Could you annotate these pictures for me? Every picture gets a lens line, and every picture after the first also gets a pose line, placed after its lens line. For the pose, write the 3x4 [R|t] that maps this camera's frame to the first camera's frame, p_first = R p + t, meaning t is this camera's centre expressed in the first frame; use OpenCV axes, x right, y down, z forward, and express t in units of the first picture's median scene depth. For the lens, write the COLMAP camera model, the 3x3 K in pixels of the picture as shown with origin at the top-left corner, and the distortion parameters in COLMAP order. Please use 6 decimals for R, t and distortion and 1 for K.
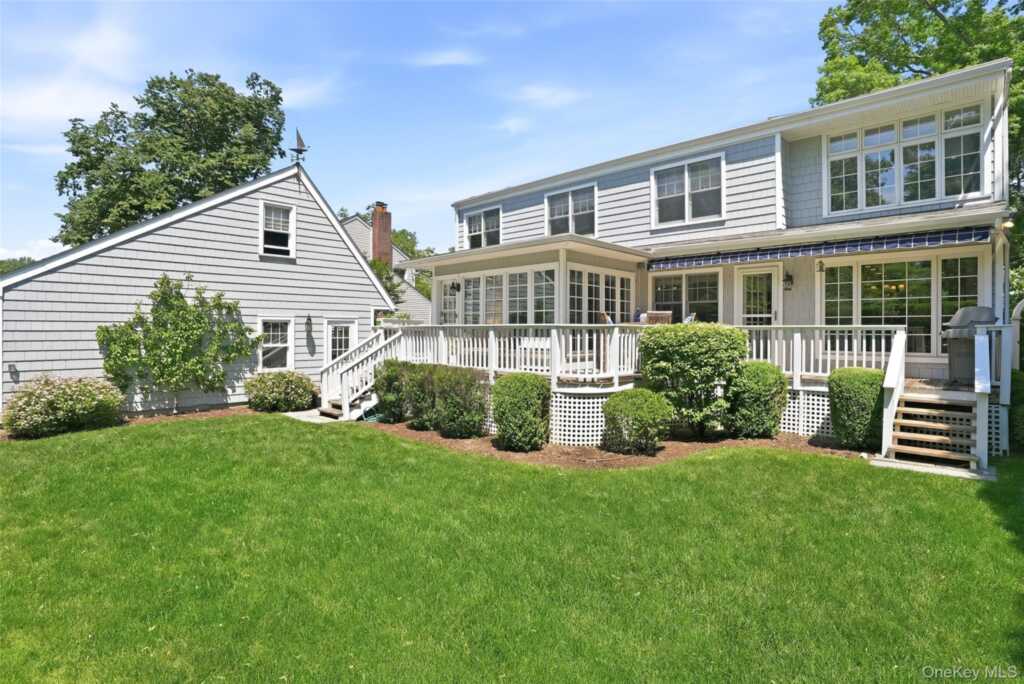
lens RADIAL K [[522.1, 0, 502.8], [0, 522.1, 336.9], [0, 0, 1]] dist [0.001790, 0.005287]
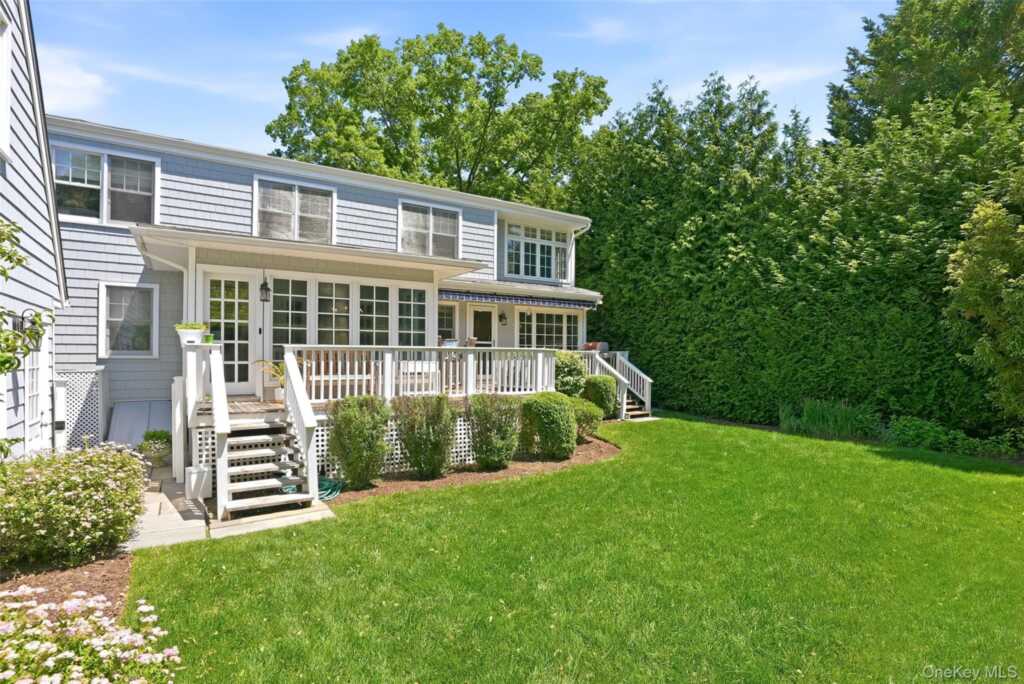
lens RADIAL K [[522.1, 0, 506.0], [0, 522.1, 350.1], [0, 0, 1]] dist [0.001790, 0.005287]
pose [[0.254151, 0.018939, 0.966979, -0.729109], [0.017817, 0.999547, -0.024260, 0.007449], [-0.967000, 0.023395, 0.253698, 0.598888]]
